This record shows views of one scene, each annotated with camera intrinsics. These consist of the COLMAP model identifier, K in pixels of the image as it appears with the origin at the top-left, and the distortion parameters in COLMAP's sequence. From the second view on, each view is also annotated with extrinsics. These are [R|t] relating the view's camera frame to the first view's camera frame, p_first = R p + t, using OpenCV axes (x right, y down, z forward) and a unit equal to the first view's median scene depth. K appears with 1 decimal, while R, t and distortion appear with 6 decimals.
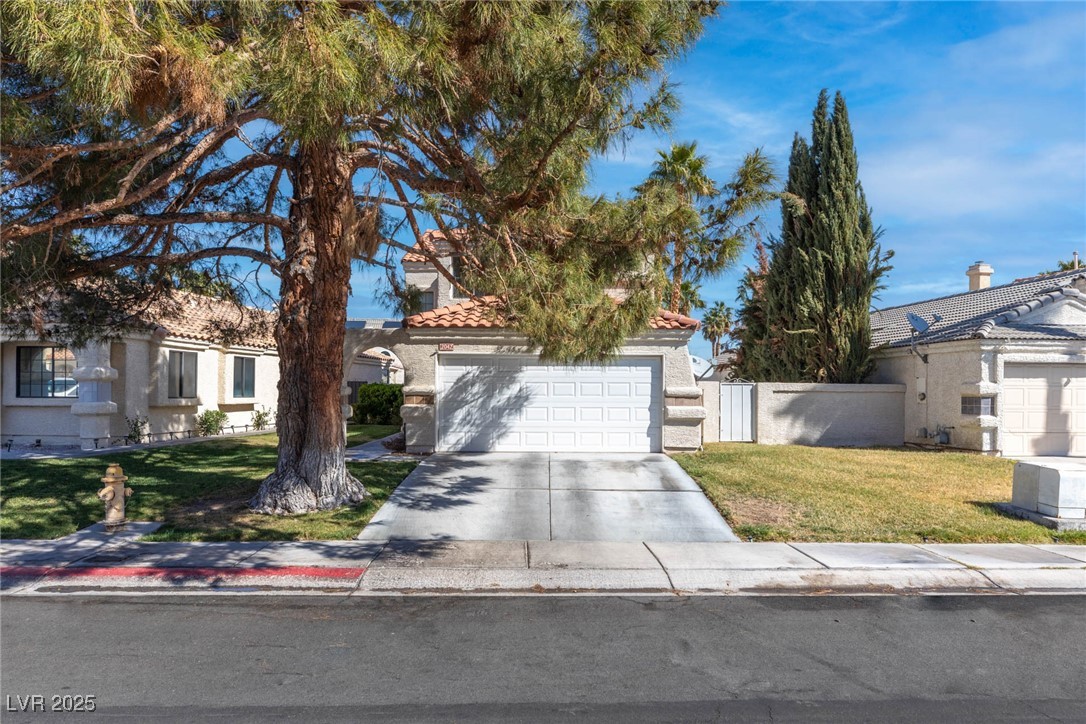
lens RADIAL K [[726.0, 0, 548.7], [0, 726.0, 391.5], [0, 0, 1]] dist [0.004089, 0.002582]
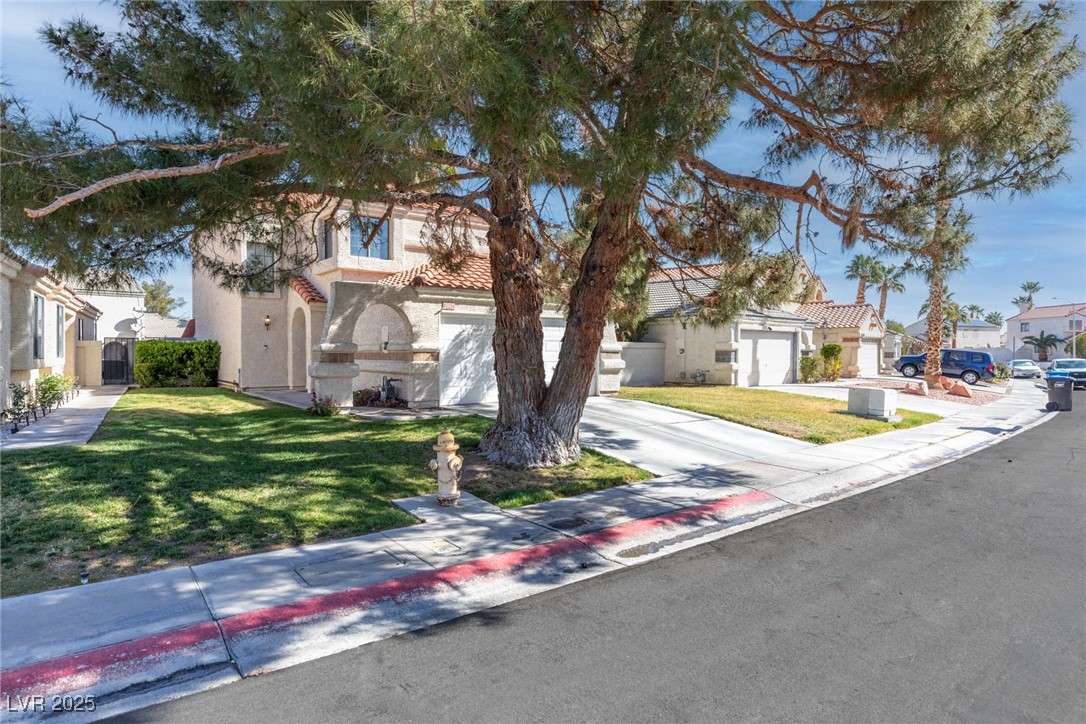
lens RADIAL K [[609.2, 0, 550.8], [0, 609.2, 360.2], [0, 0, 1]] dist [0.006561, 0.000630]
pose [[0.786956, -0.014154, 0.616847, -0.572070], [0.003618, 0.999826, 0.018326, 0.001970], [-0.616998, -0.012191, 0.786870, 0.202414]]
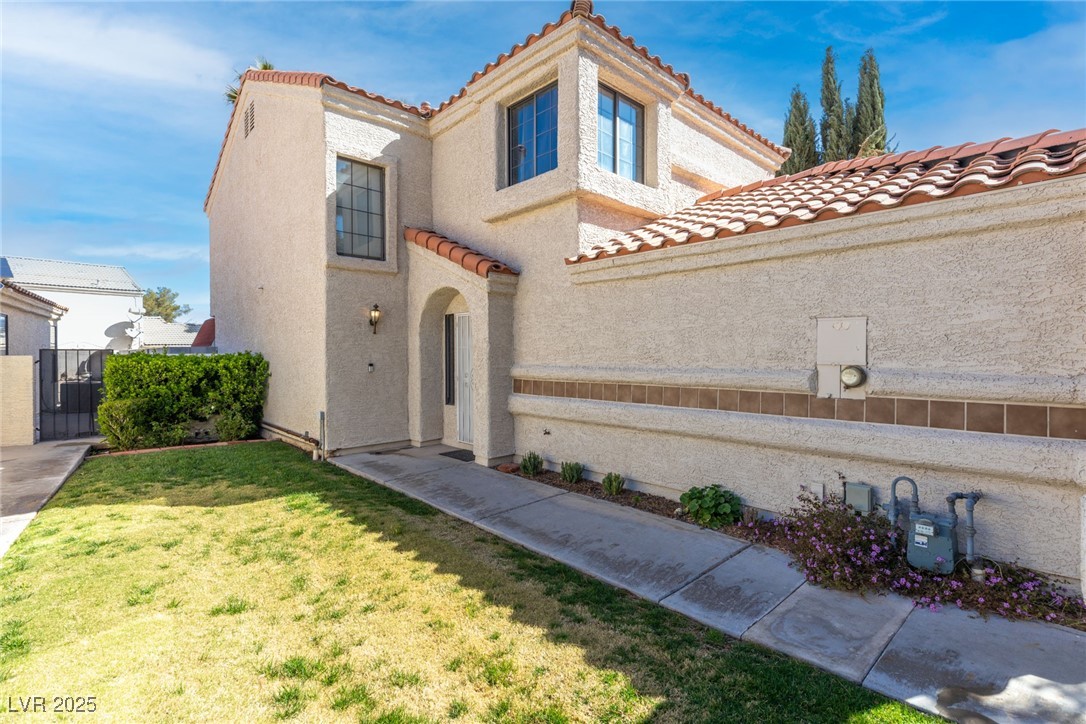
lens RADIAL K [[496.8, 0, 543.0], [0, 496.8, 362.0], [0, 0, 1]] dist [-0.001674, -0.000297]
pose [[0.735292, -0.019936, 0.677457, -0.479078], [0.007292, 0.999742, 0.021505, -0.019385], [-0.677711, -0.010872, 0.735248, 1.049452]]
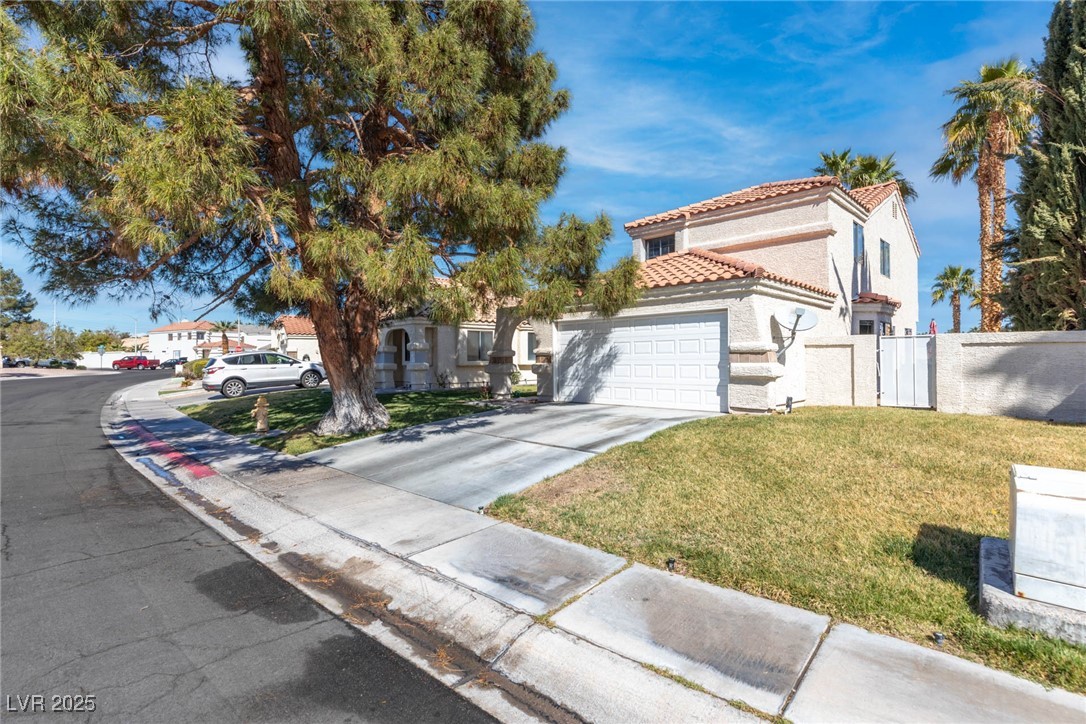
lens RADIAL K [[522.0, 0, 551.4], [0, 522.0, 357.5], [0, 0, 1]] dist [-0.004681, 0.001150]
pose [[0.713079, -0.013664, -0.700950, 0.460984], [0.011918, 0.999902, -0.007368, 0.015273], [0.700982, -0.003100, 0.713172, 0.361346]]
